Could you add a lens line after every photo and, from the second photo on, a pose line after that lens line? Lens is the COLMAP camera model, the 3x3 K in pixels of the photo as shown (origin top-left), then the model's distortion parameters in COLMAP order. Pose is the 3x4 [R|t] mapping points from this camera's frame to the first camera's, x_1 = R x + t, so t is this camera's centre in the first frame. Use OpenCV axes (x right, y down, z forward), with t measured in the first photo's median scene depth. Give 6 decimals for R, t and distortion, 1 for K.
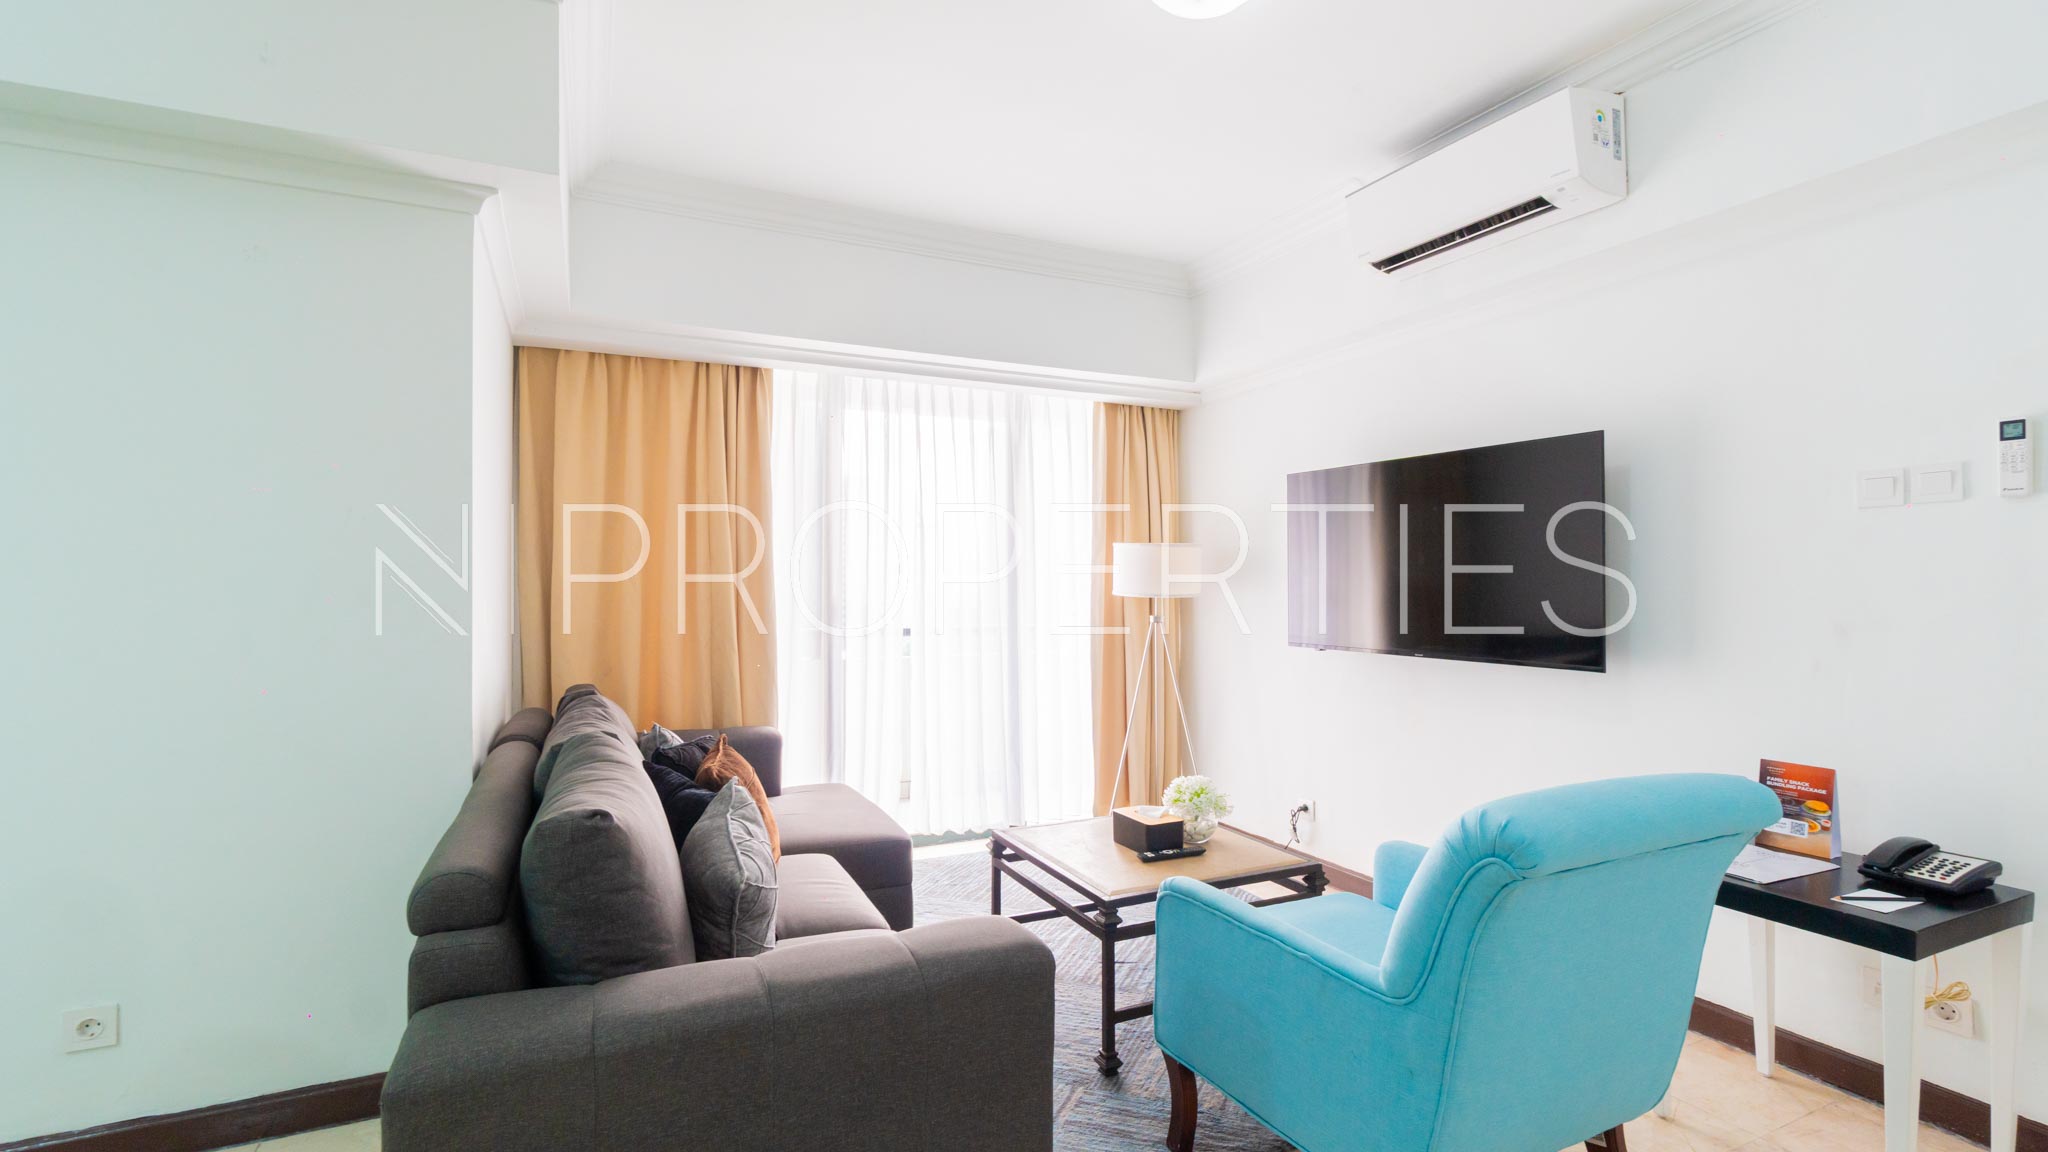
lens RADIAL K [[919.7, 0, 1024.0], [0, 919.7, 576.0], [0, 0, 1]] dist [-0.002707, -0.000922]
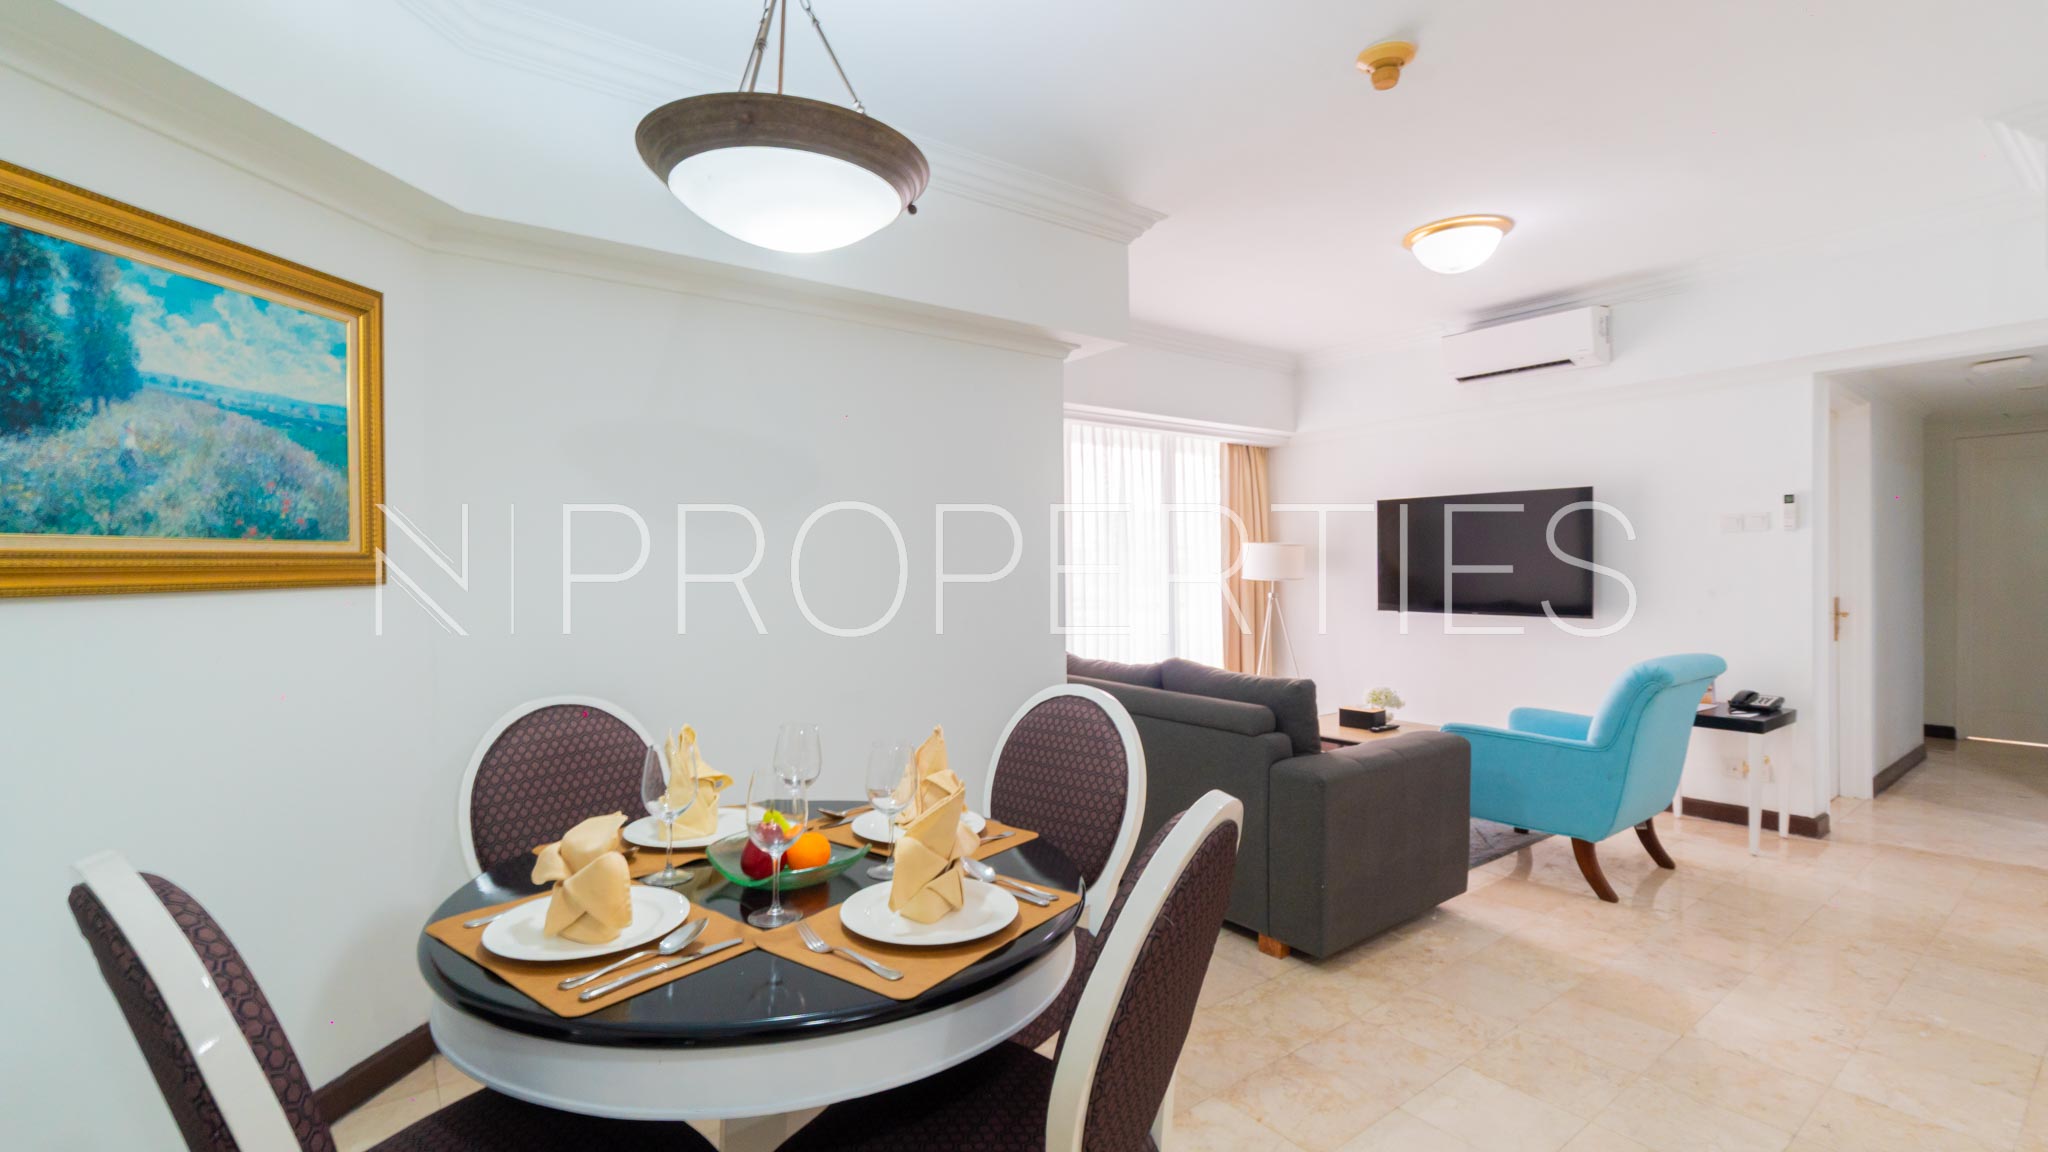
lens RADIAL K [[909.5, 0, 1024.0], [0, 909.5, 576.0], [0, 0, 1]] dist [-0.034746, -0.000171]
pose [[0.982084, -0.007243, 0.188303, -0.838497], [0.003877, 0.999826, 0.018239, -0.017778], [-0.188402, -0.017182, 0.981942, -0.551431]]
